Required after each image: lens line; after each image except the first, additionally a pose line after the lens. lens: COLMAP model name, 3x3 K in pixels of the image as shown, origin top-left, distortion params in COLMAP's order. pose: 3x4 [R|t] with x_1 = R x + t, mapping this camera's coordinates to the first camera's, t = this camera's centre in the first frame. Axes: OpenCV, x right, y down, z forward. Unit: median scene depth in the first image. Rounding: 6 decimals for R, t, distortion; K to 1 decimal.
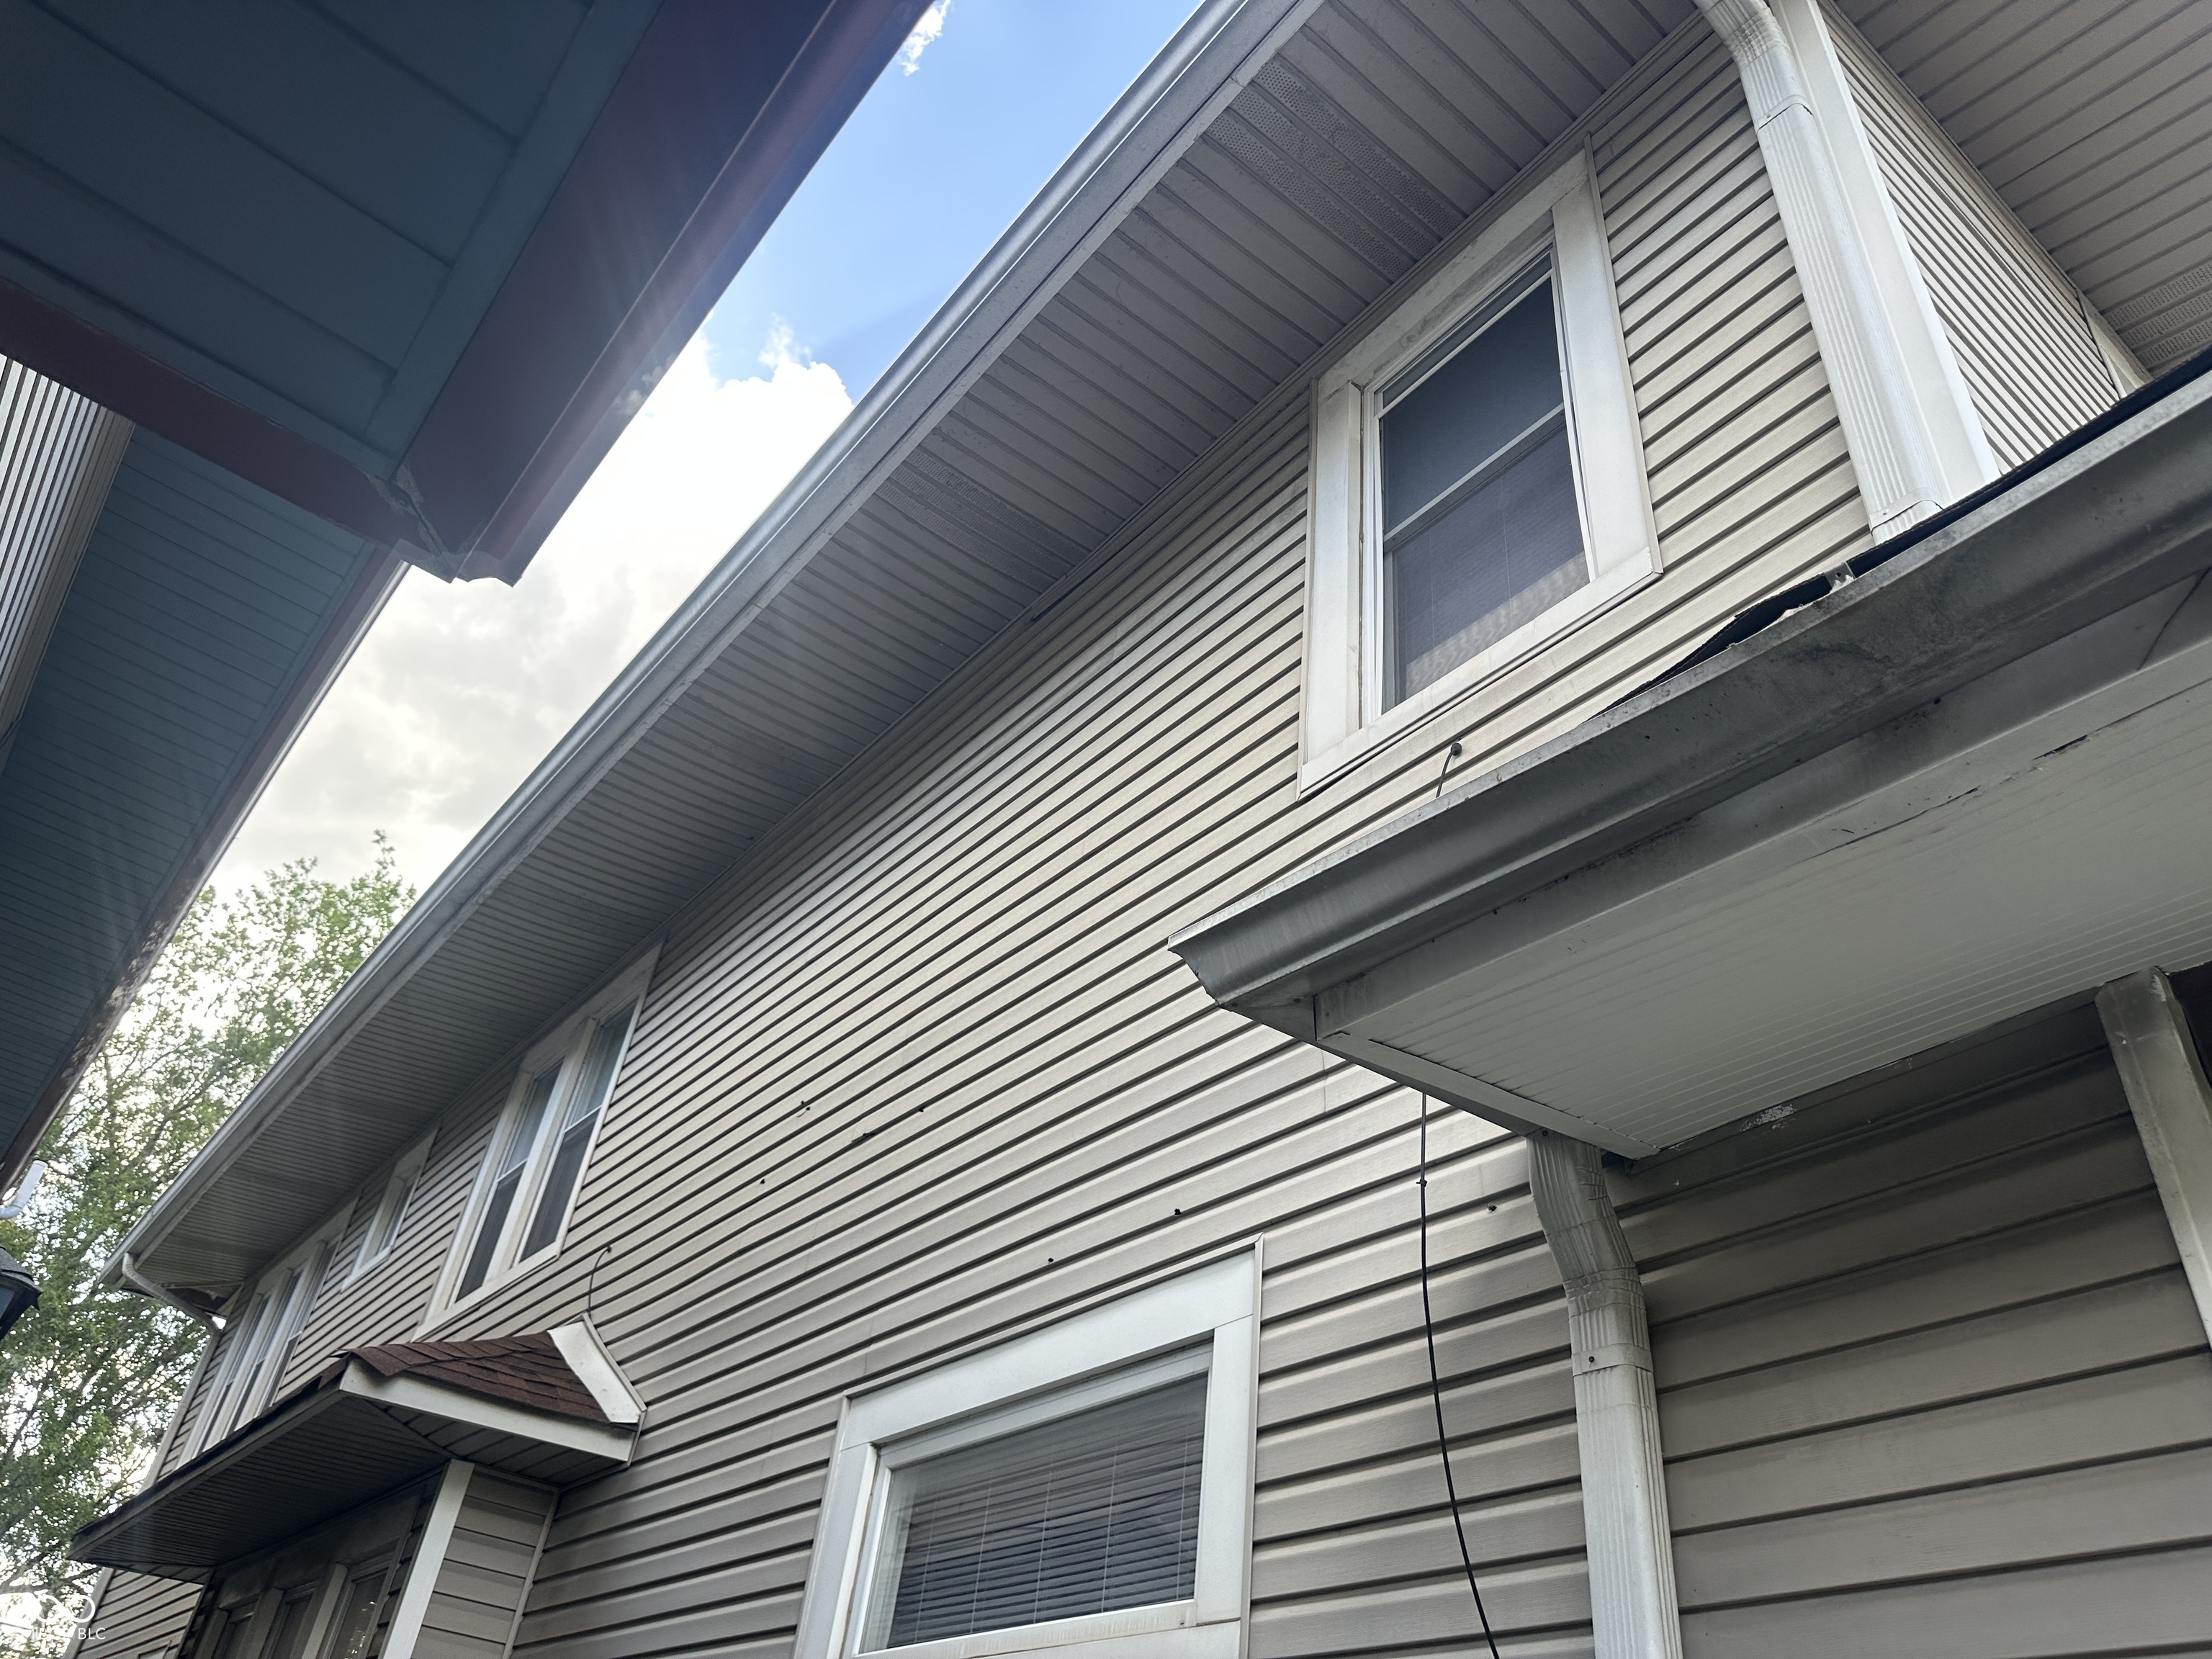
lens RADIAL K [[1557.9, 0, 1096.9], [0, 1557.9, 815.8], [0, 0, 1]] dist [0.035307, -0.039741]
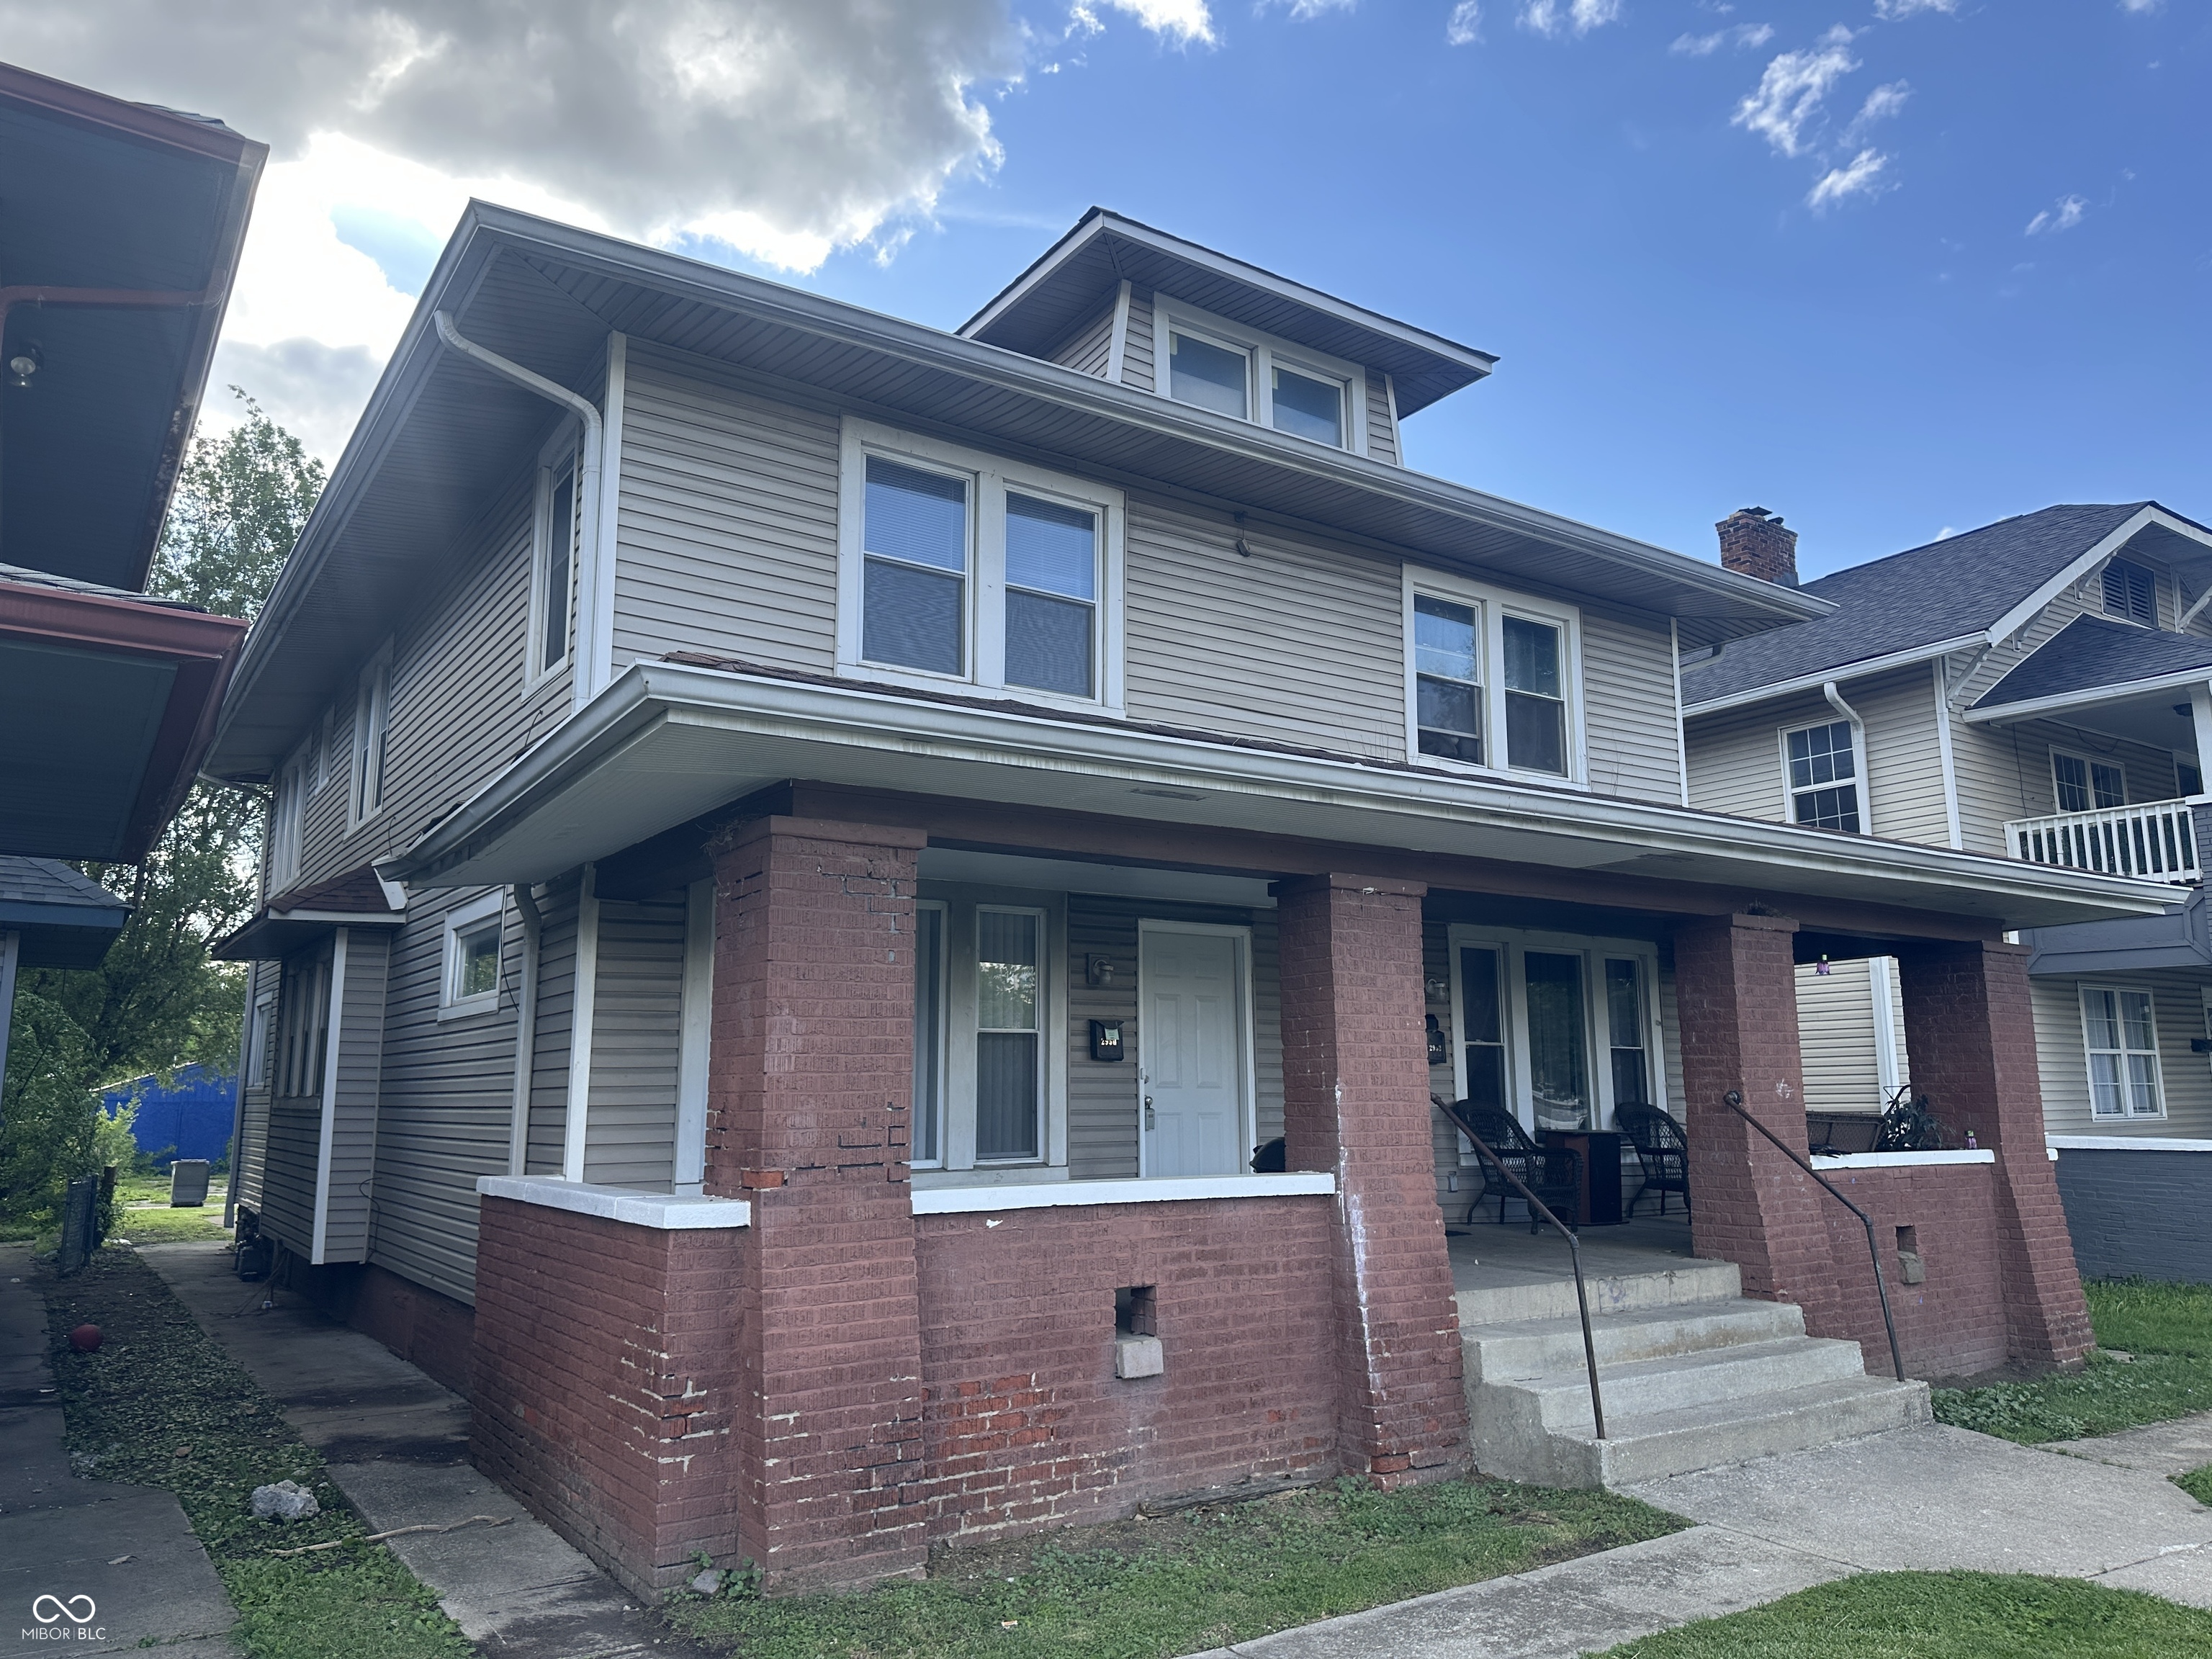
lens RADIAL K [[1548.0, 0, 1112.4], [0, 1548.0, 821.1], [0, 0, 1]] dist [0.126696, -0.169234]
pose [[0.991385, -0.115845, -0.061114, 1.216129], [0.130976, 0.874268, 0.467440, -0.918817], [-0.000720, -0.471418, 0.881910, -1.362233]]
